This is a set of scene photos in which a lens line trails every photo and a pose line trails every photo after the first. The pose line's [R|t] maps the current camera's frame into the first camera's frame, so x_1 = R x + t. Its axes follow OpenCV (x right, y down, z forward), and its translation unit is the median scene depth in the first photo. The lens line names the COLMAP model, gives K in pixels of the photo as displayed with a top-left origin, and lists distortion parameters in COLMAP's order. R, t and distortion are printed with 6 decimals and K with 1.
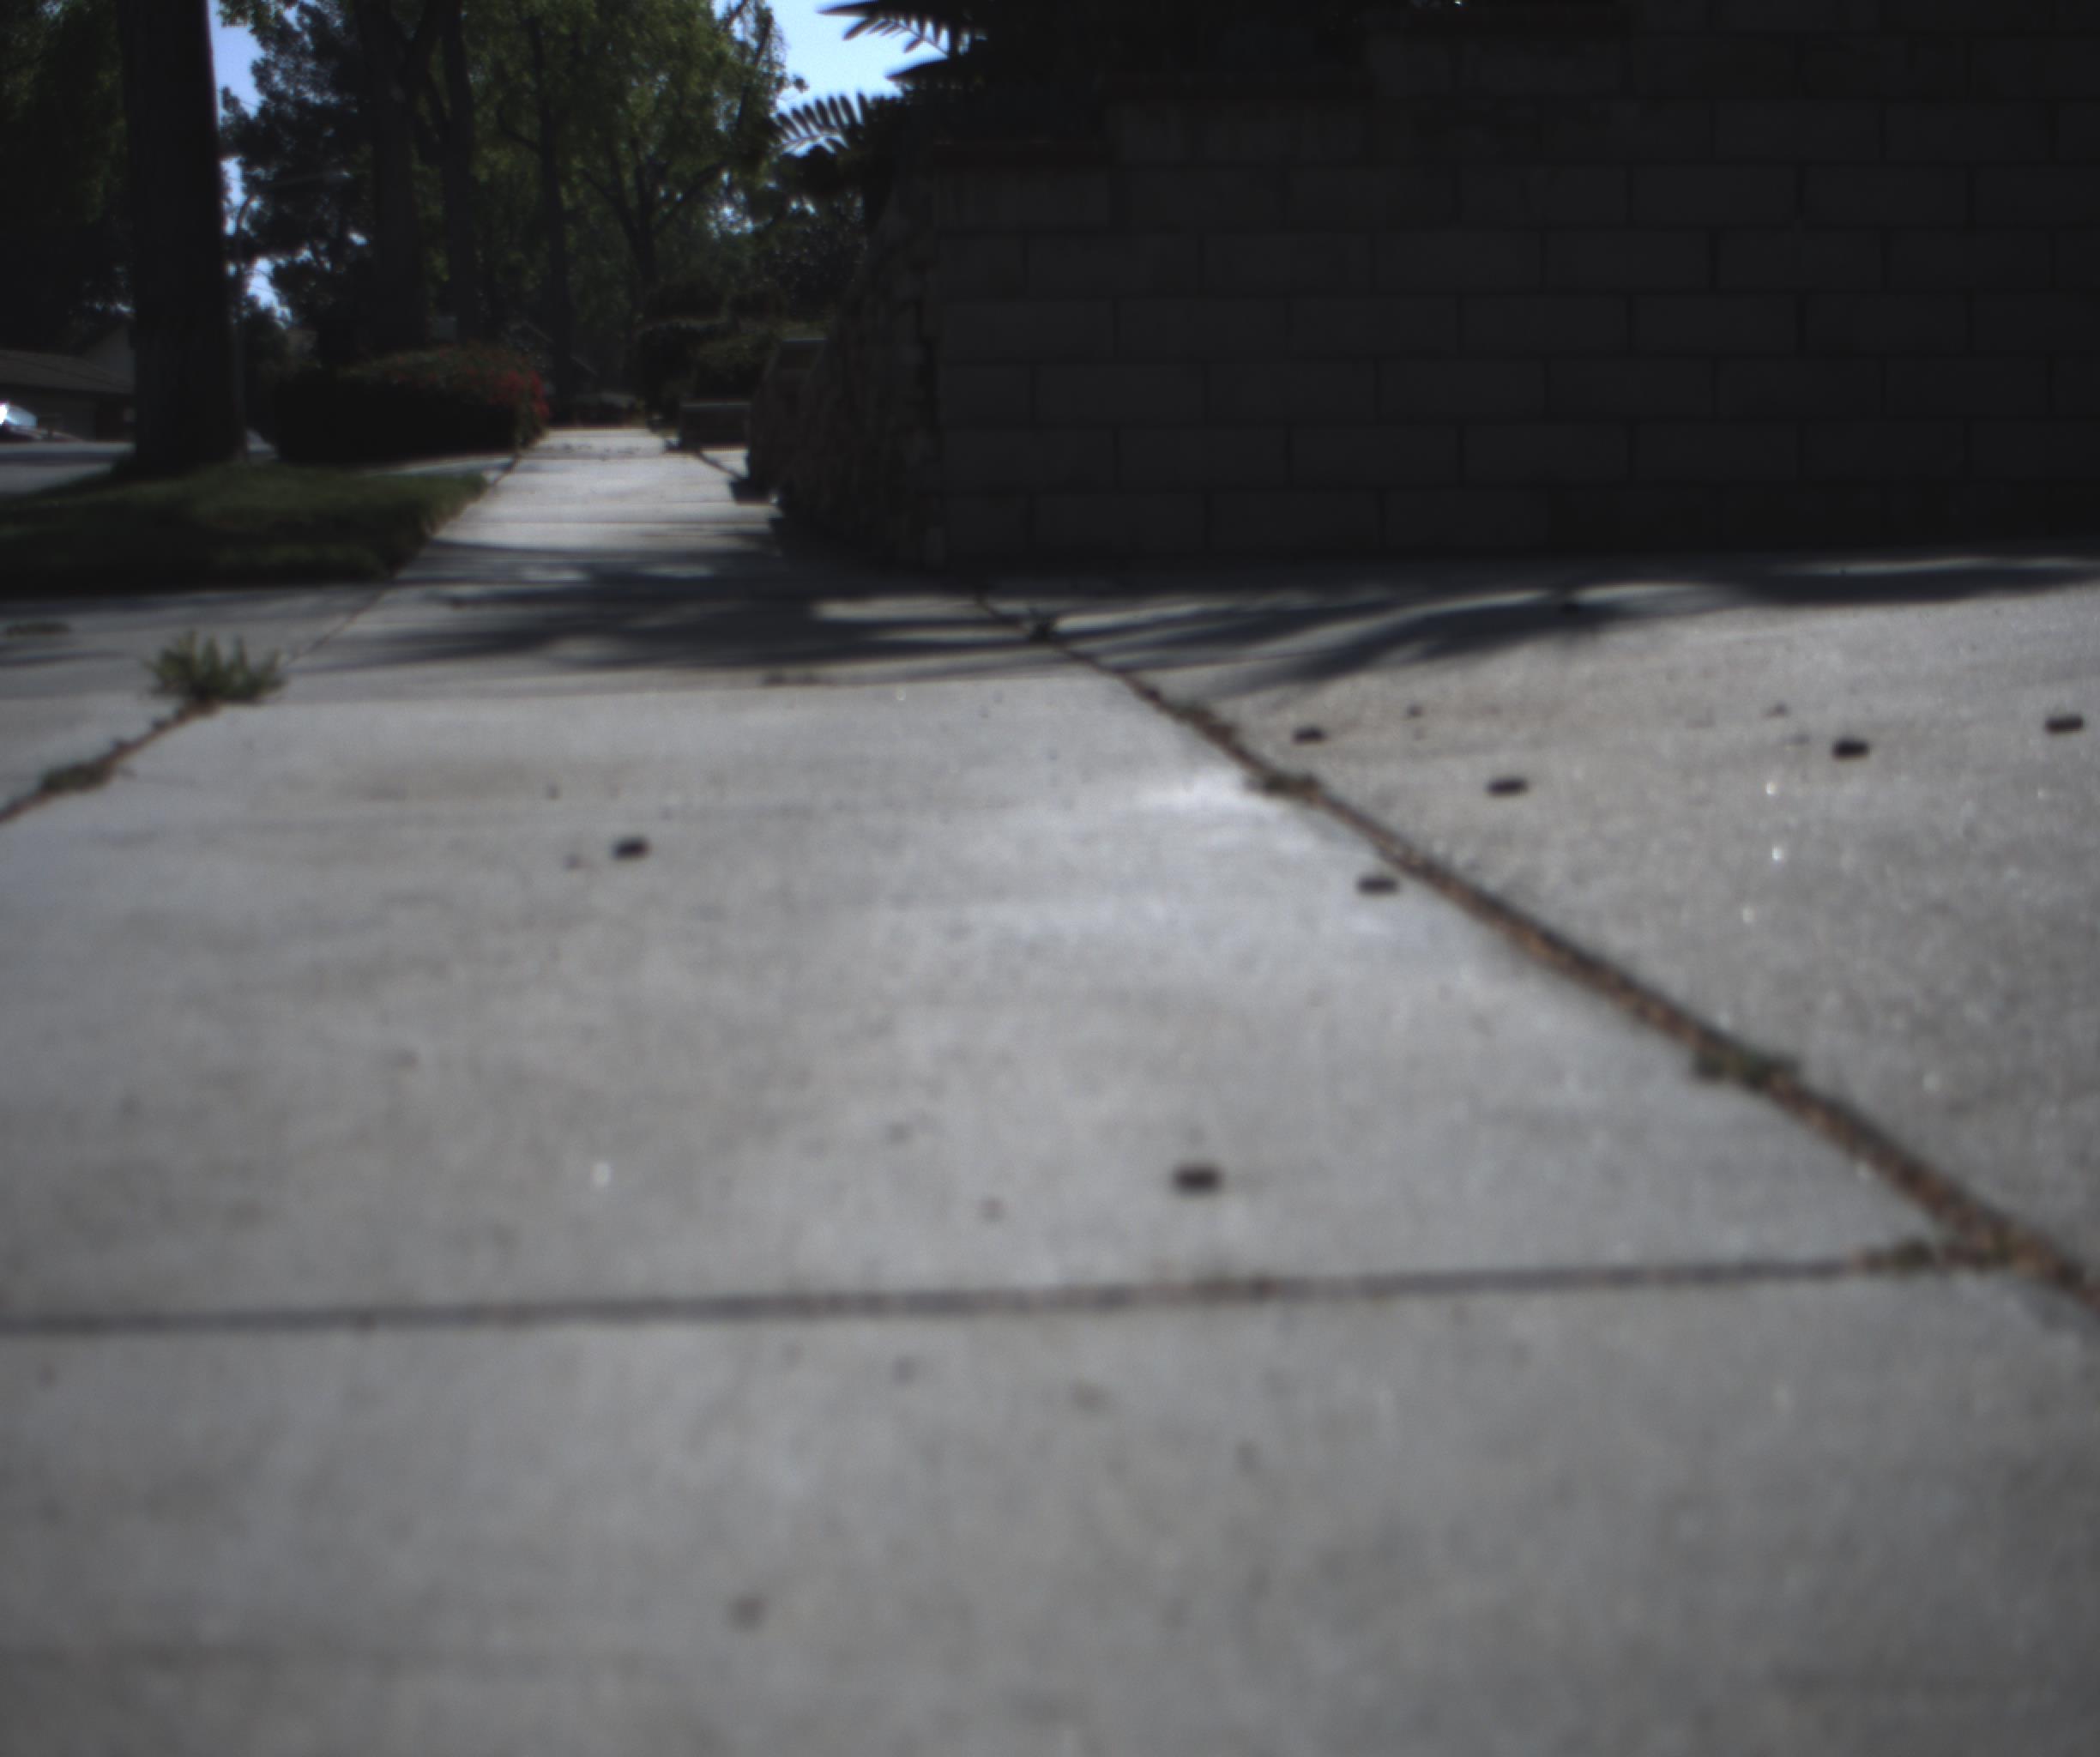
lens RADIAL K [[3990.3, 0, 1050.0], [0, 3990.3, 878.5], [0, 0, 1]] dist [-0.183087, 0.934416]
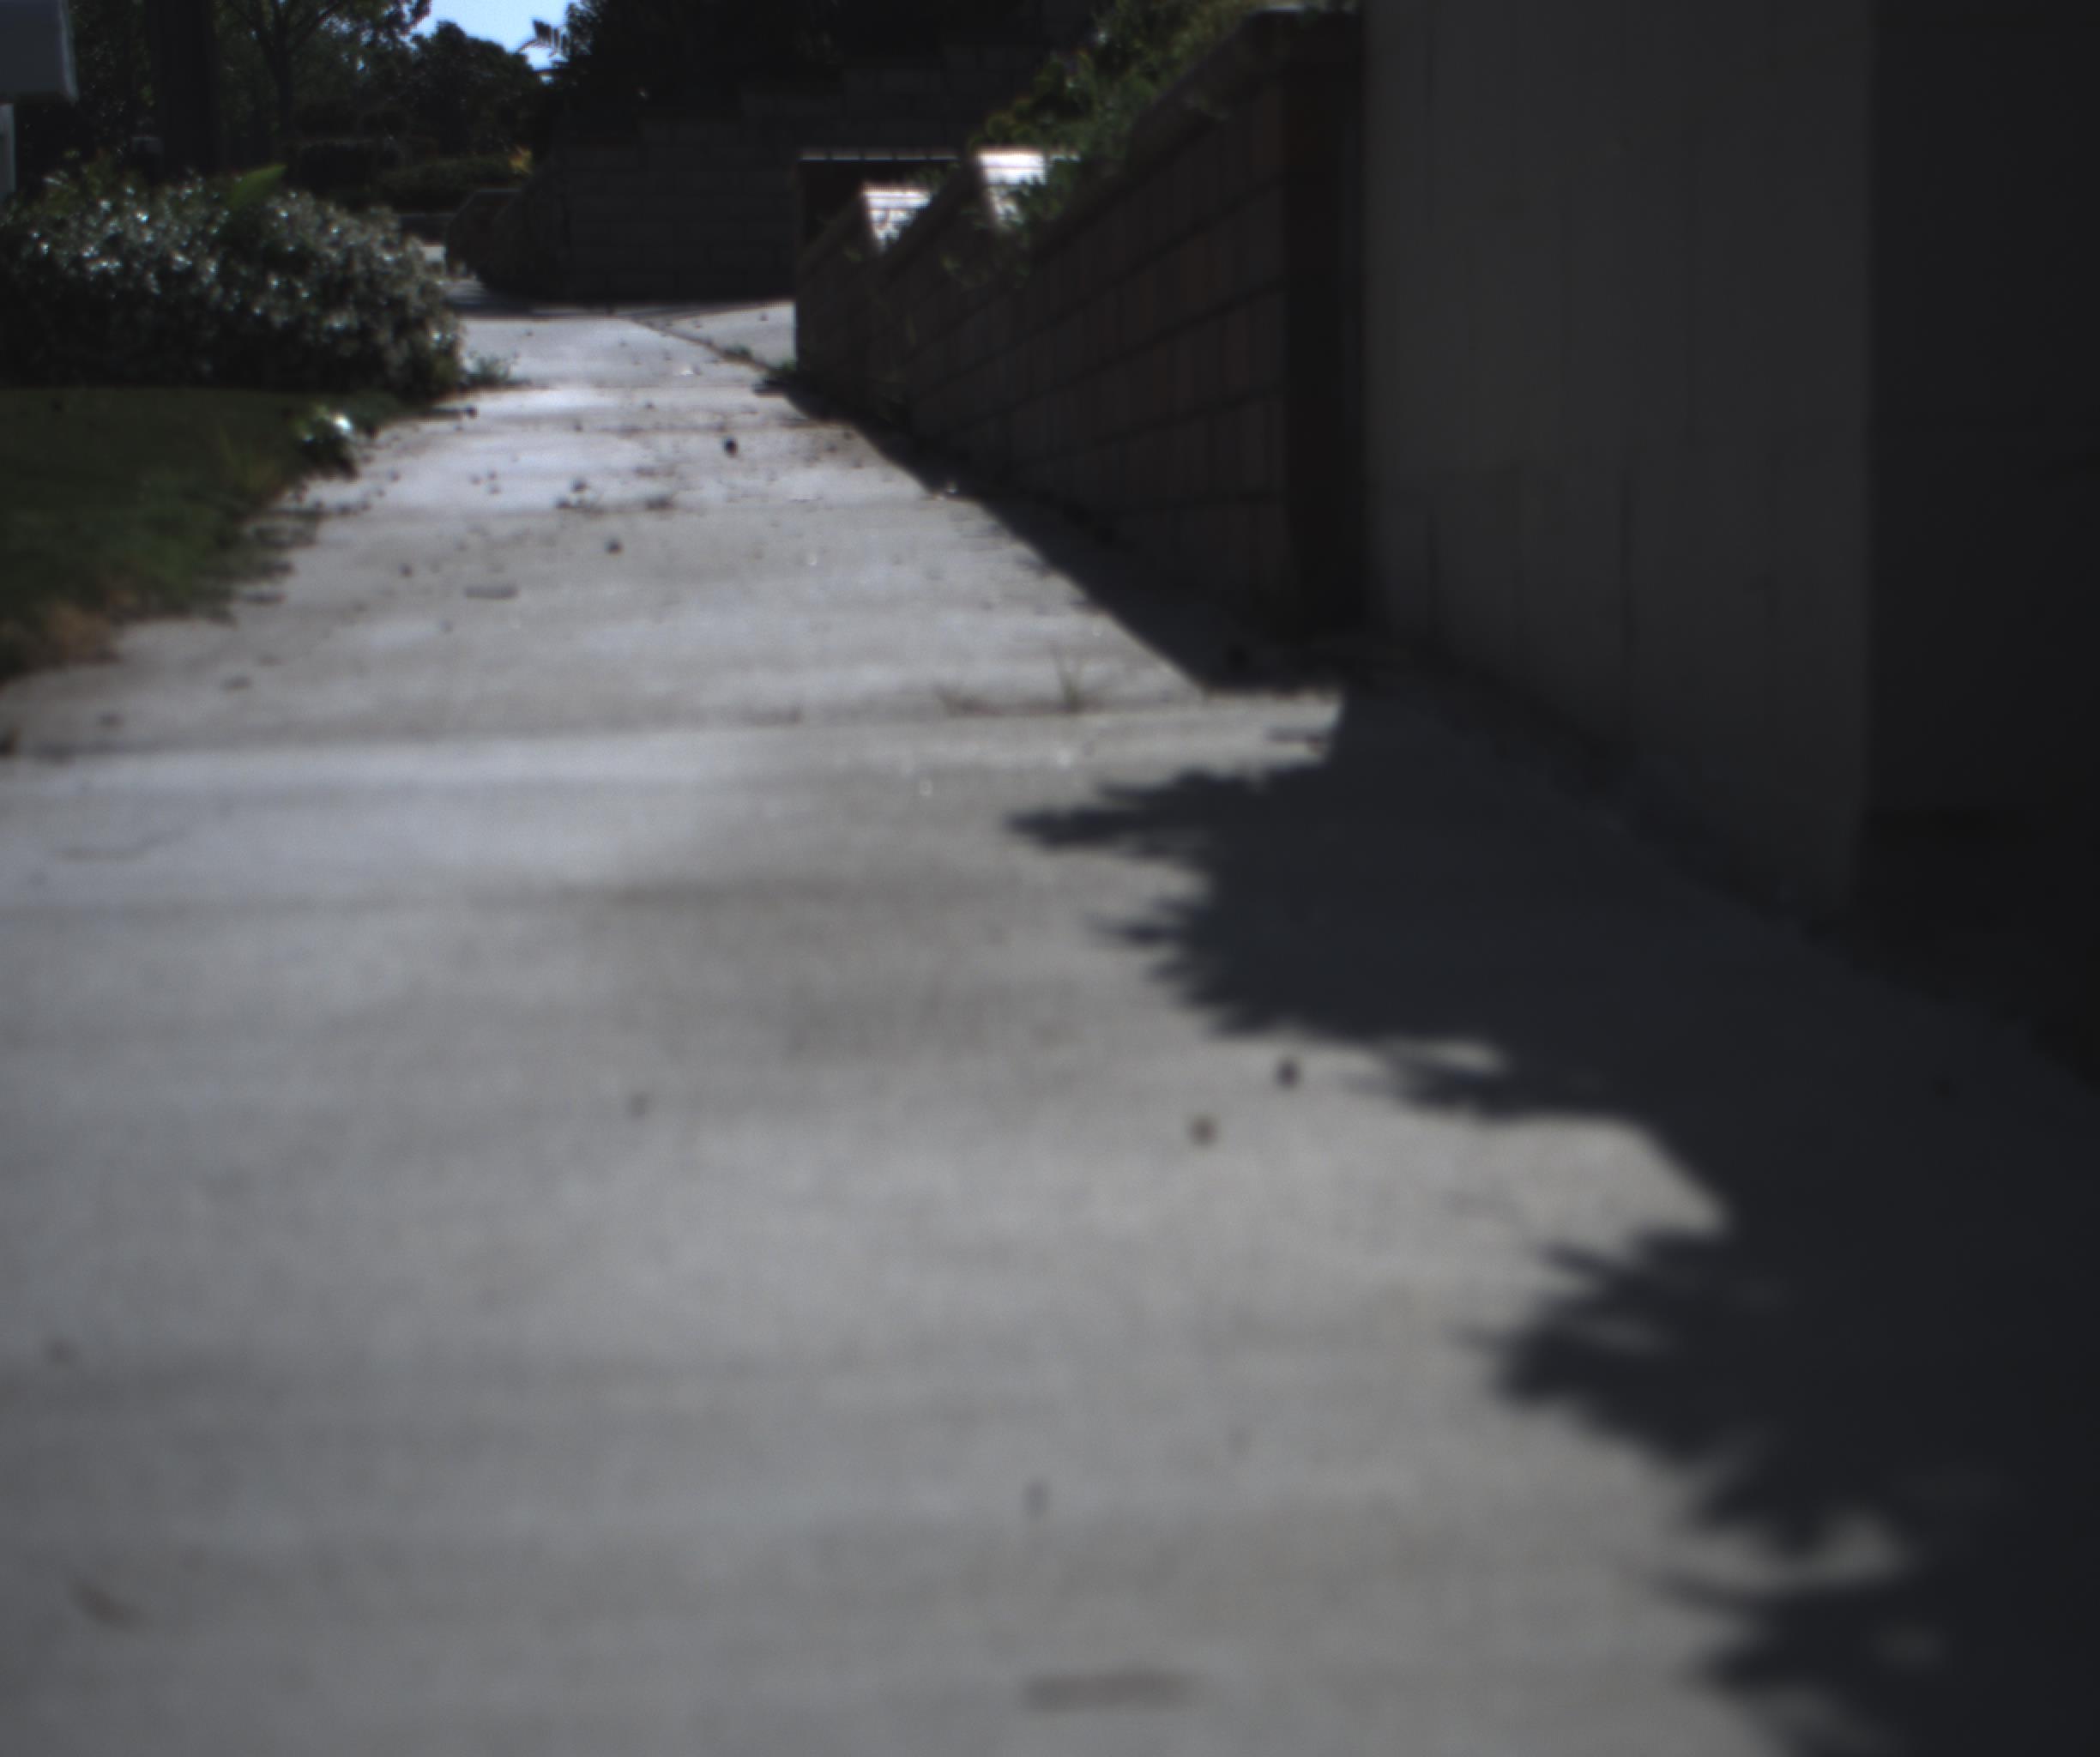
lens RADIAL K [[3990.3, 0, 1050.0], [0, 3990.3, 878.5], [0, 0, 1]] dist [-0.183087, 0.934416]
pose [[0.994567, 0.000053, 0.104101, 0.001631], [-0.005346, 0.998706, 0.050569, 0.021077], [-0.103964, -0.050851, 0.993280, -0.205912]]
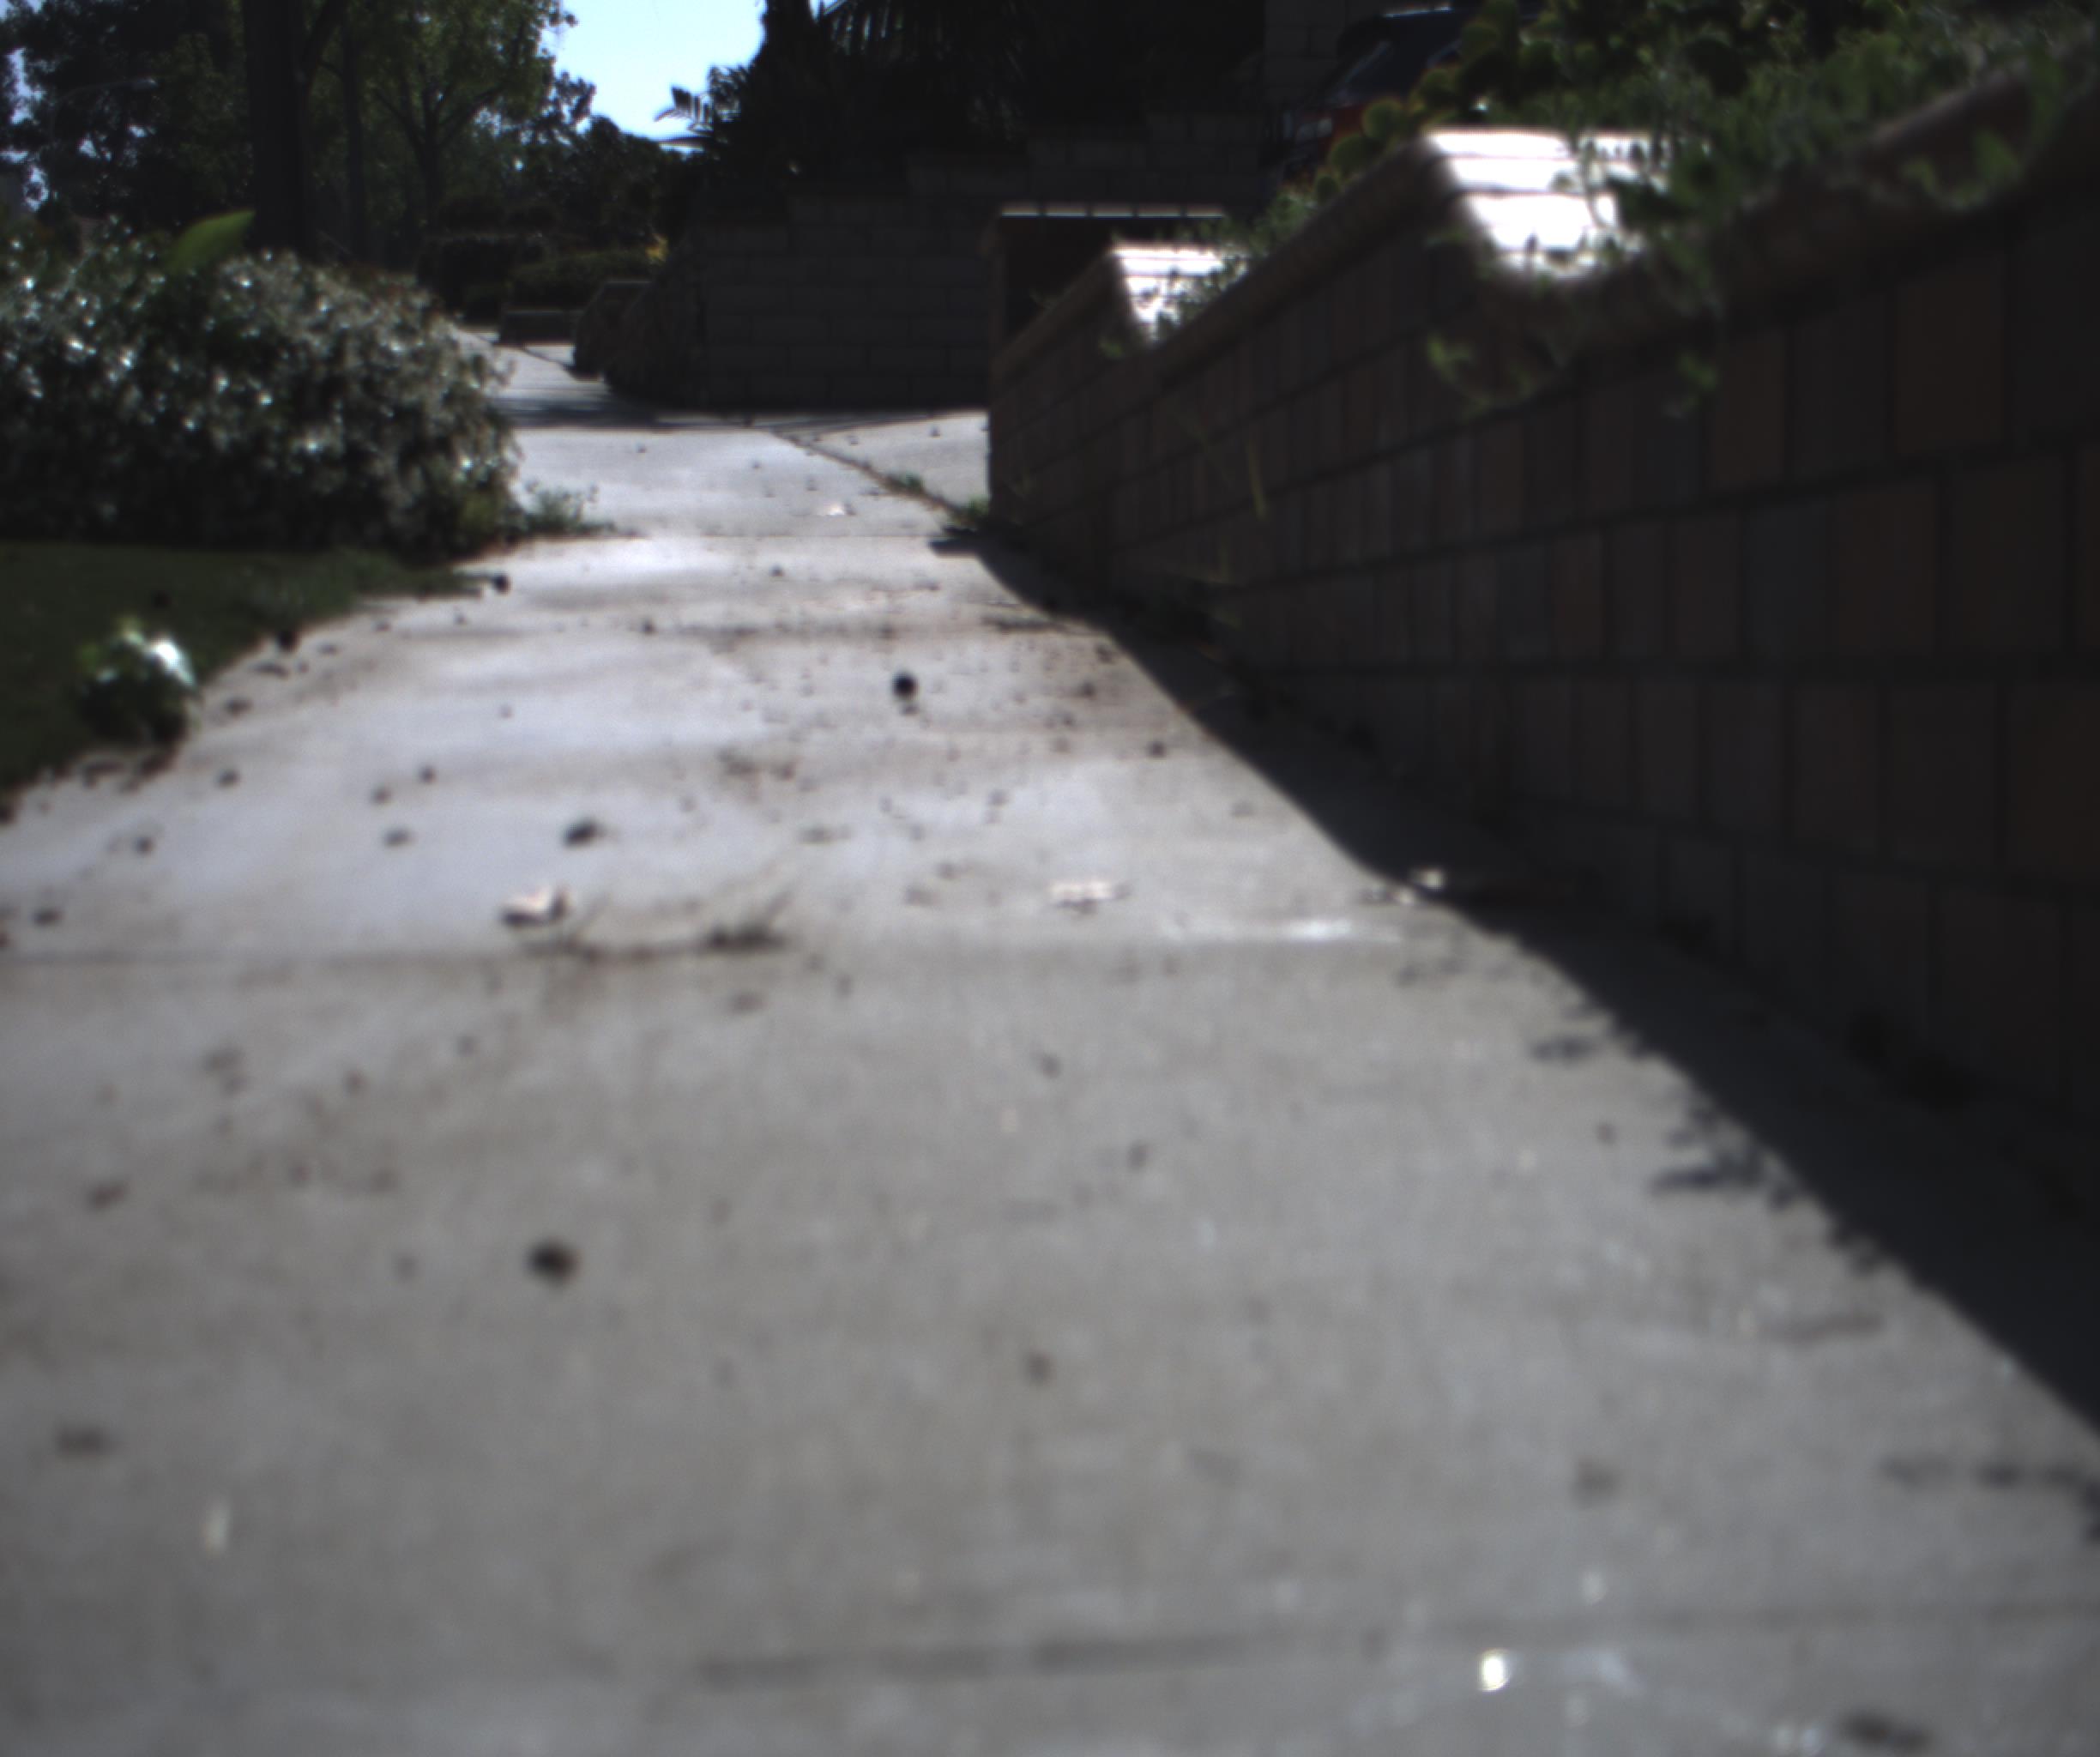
lens RADIAL K [[3990.3, 0, 1050.0], [0, 3990.3, 878.5], [0, 0, 1]] dist [-0.183087, 0.934416]
pose [[0.997631, 0.016926, 0.066672, 0.002536], [-0.018577, 0.999534, 0.024232, 0.015936], [-0.066230, -0.025414, 0.997481, -0.153765]]
